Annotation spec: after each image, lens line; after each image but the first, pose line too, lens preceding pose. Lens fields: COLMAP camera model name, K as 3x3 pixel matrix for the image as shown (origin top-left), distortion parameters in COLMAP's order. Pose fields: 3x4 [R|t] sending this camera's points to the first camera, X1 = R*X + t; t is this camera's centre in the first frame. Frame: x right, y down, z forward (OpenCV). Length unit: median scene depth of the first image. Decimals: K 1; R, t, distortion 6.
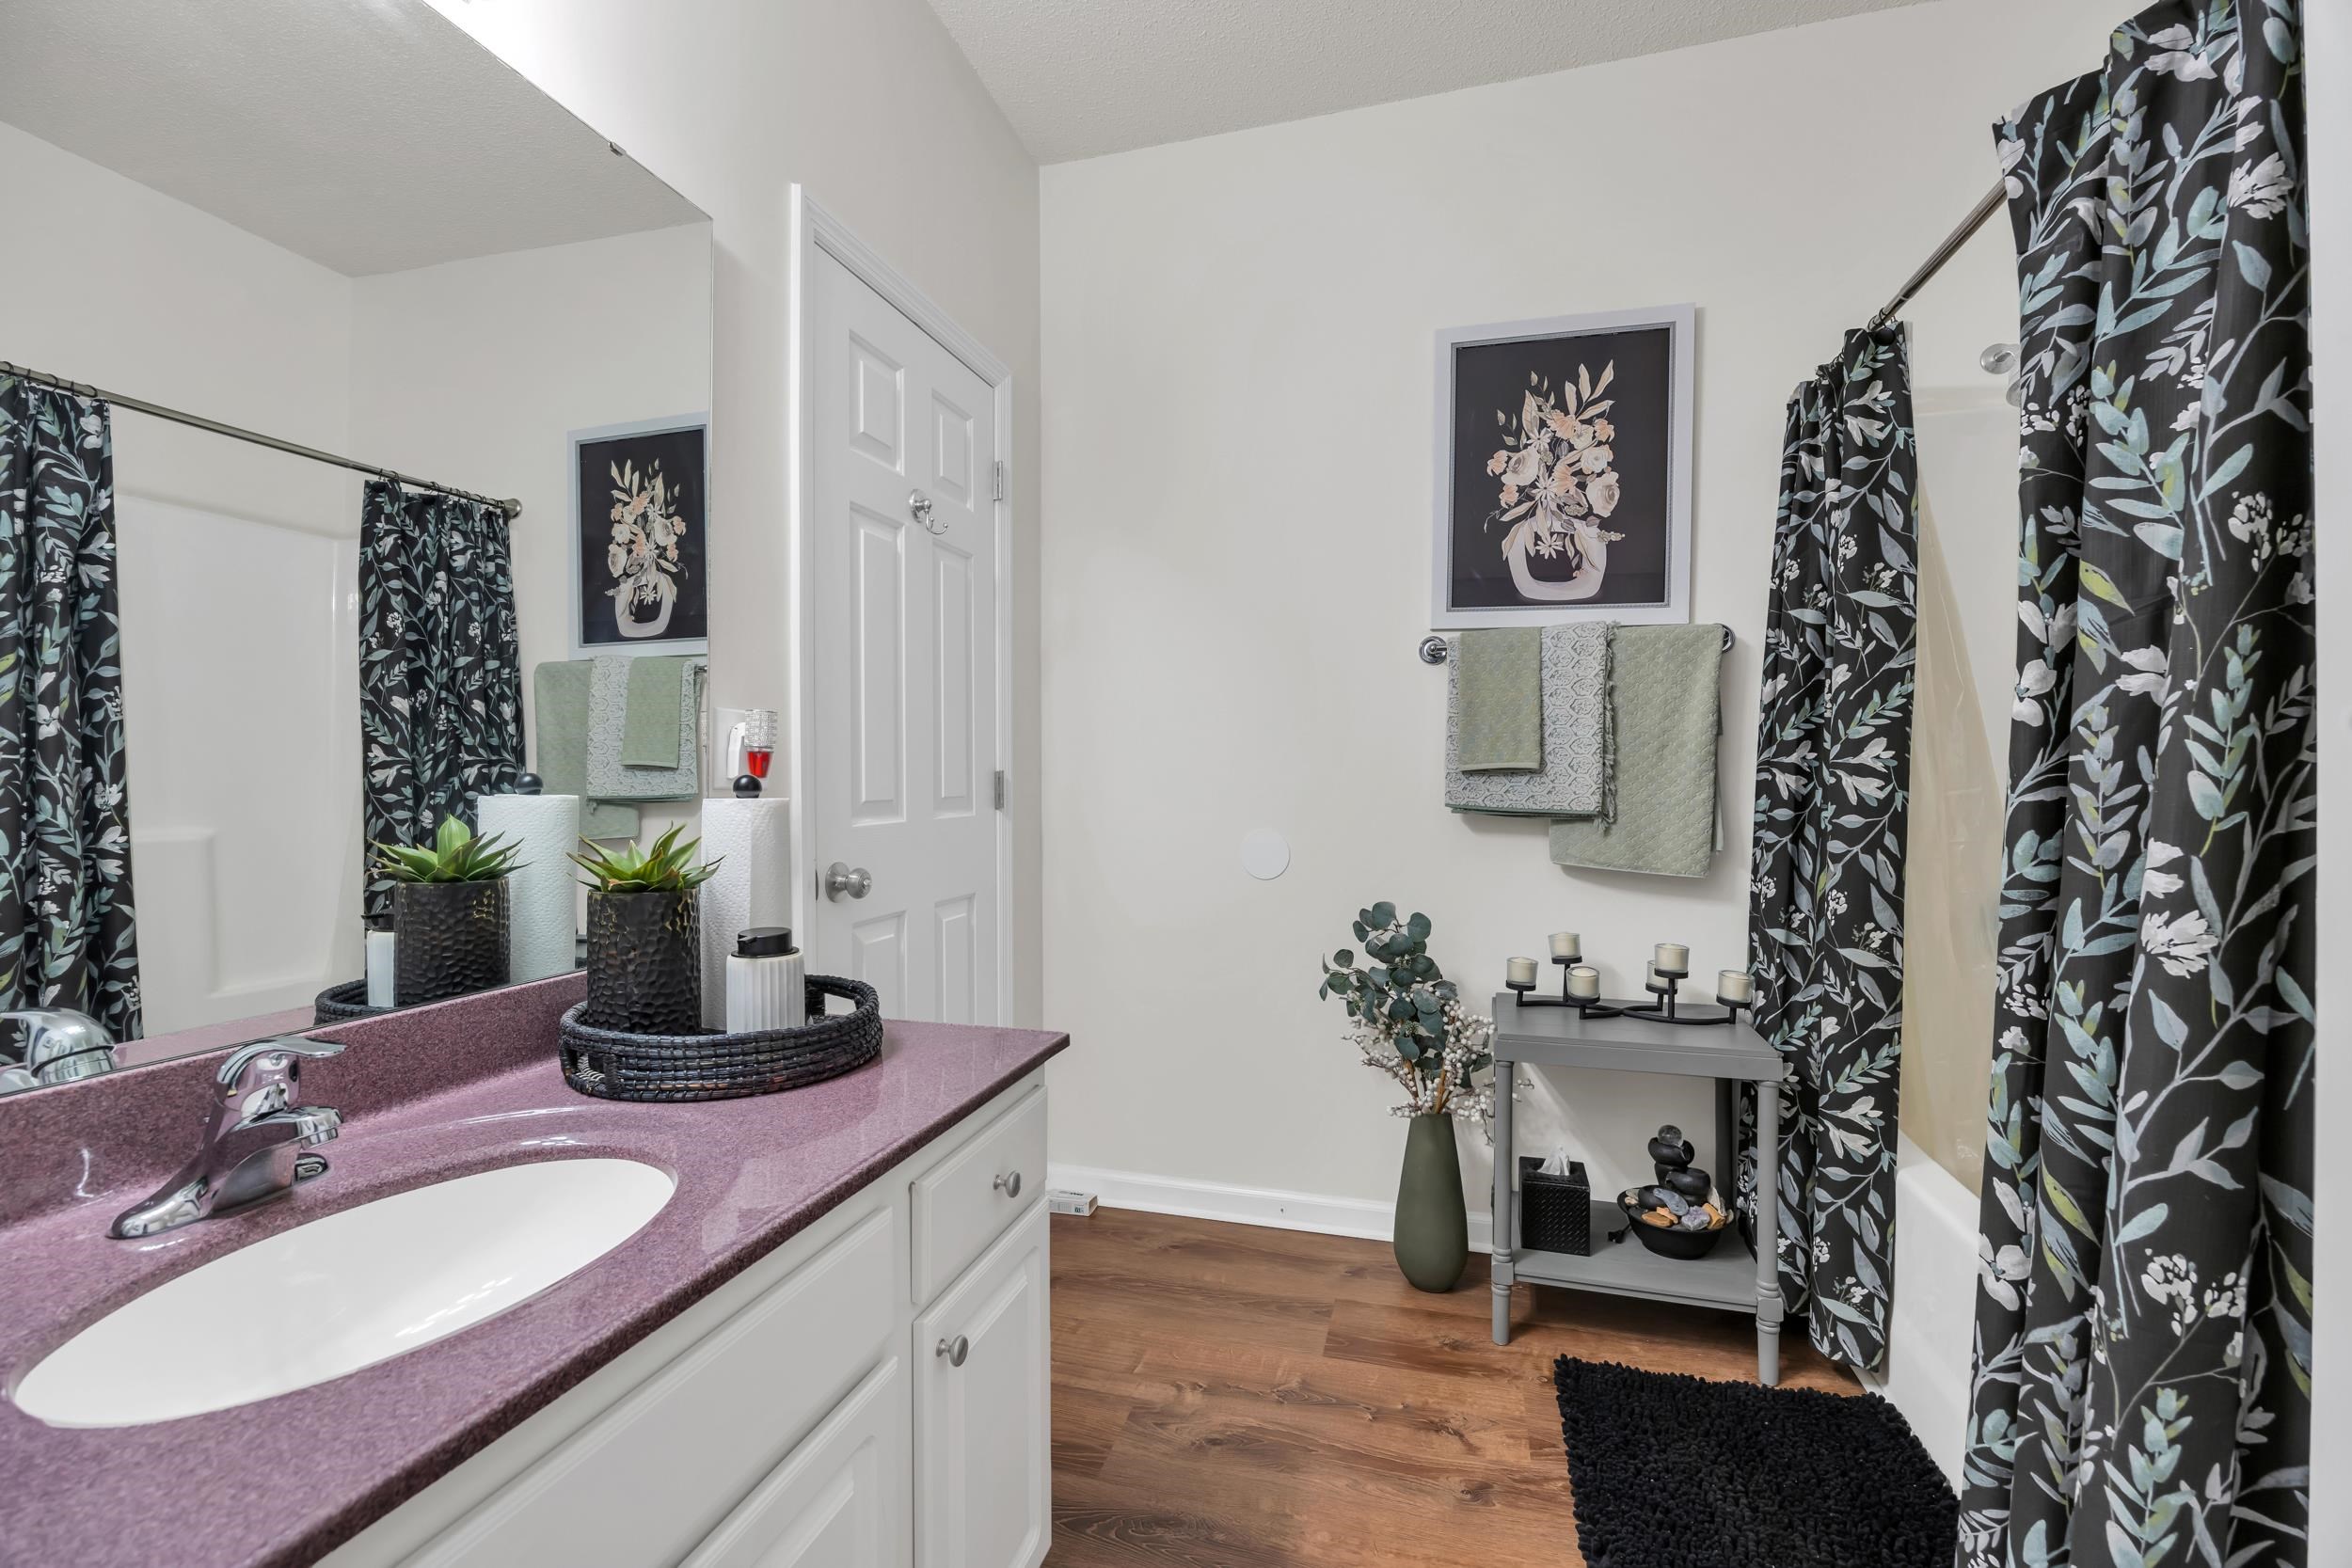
lens RADIAL K [[985.5, 0, 1174.6], [0, 985.5, 783.9], [0, 0, 1]] dist [-0.014676, -0.000475]
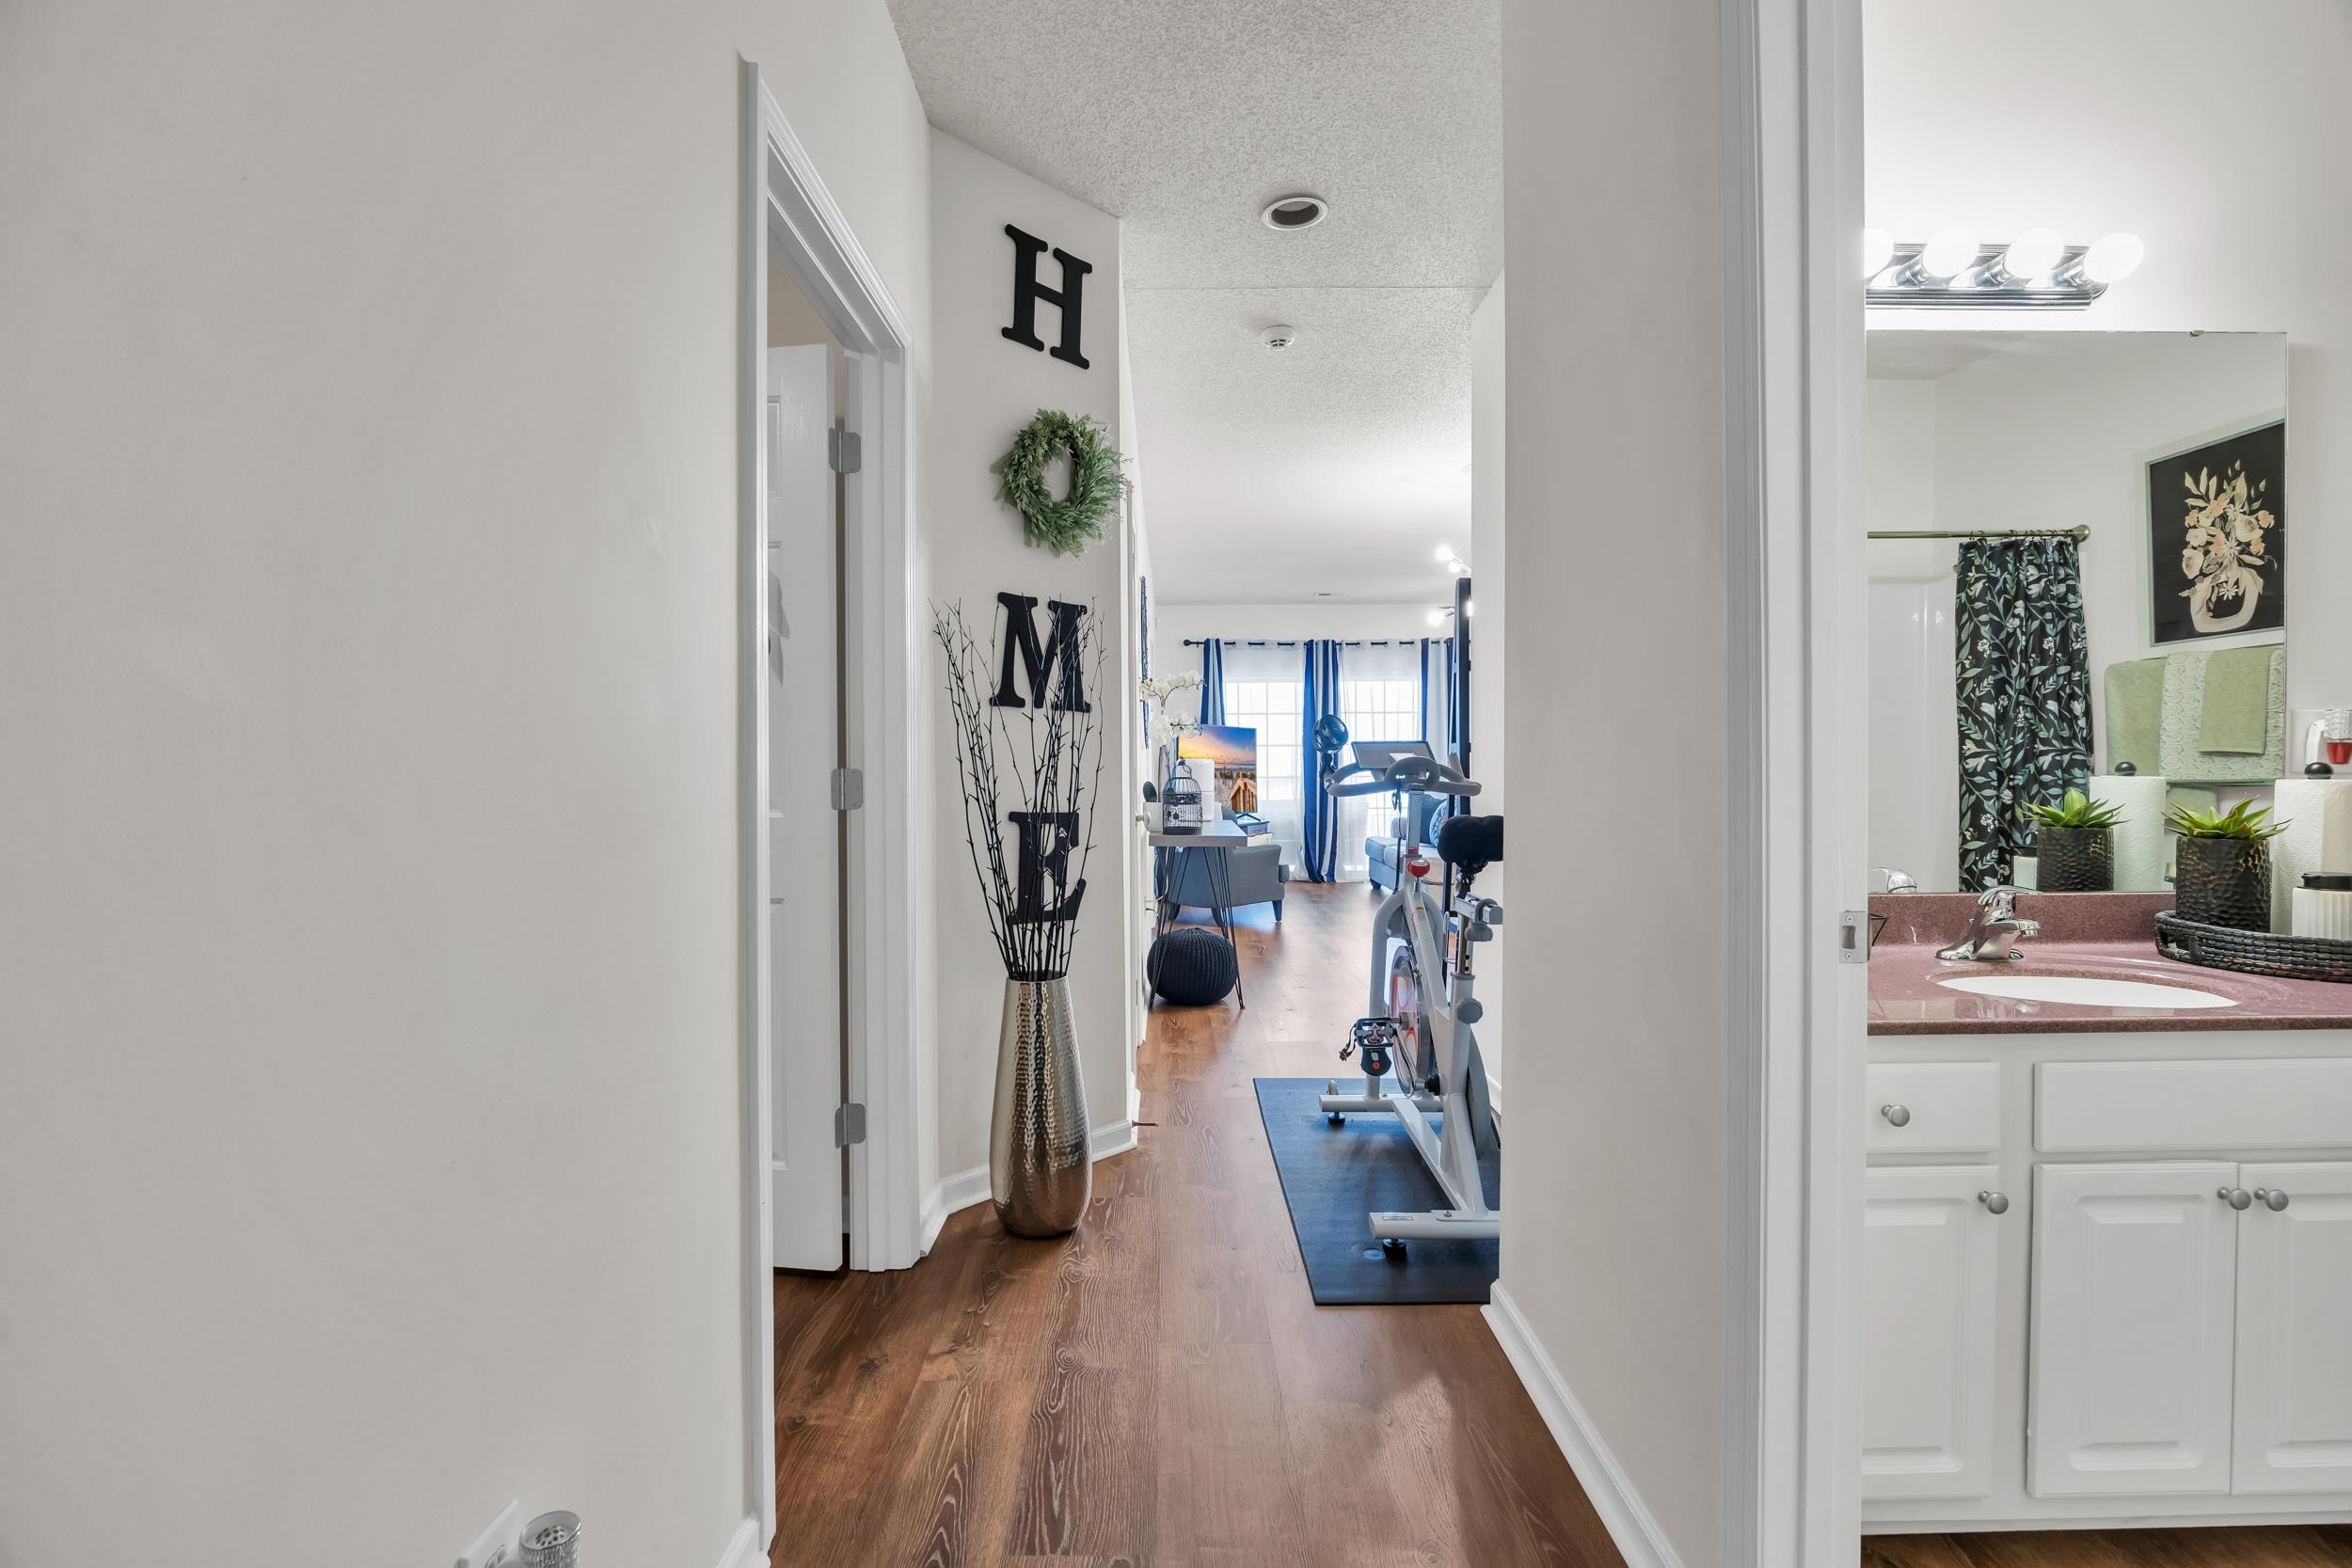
lens RADIAL K [[985.5, 0, 1173.9], [0, 985.5, 778.6], [0, 0, 1]] dist [-0.014676, -0.000475]
pose [[0.246353, 0.007311, -0.969153, 0.201077], [0.001314, 0.999968, 0.007878, 0.000902], [0.969179, -0.003214, 0.246335, -0.370332]]
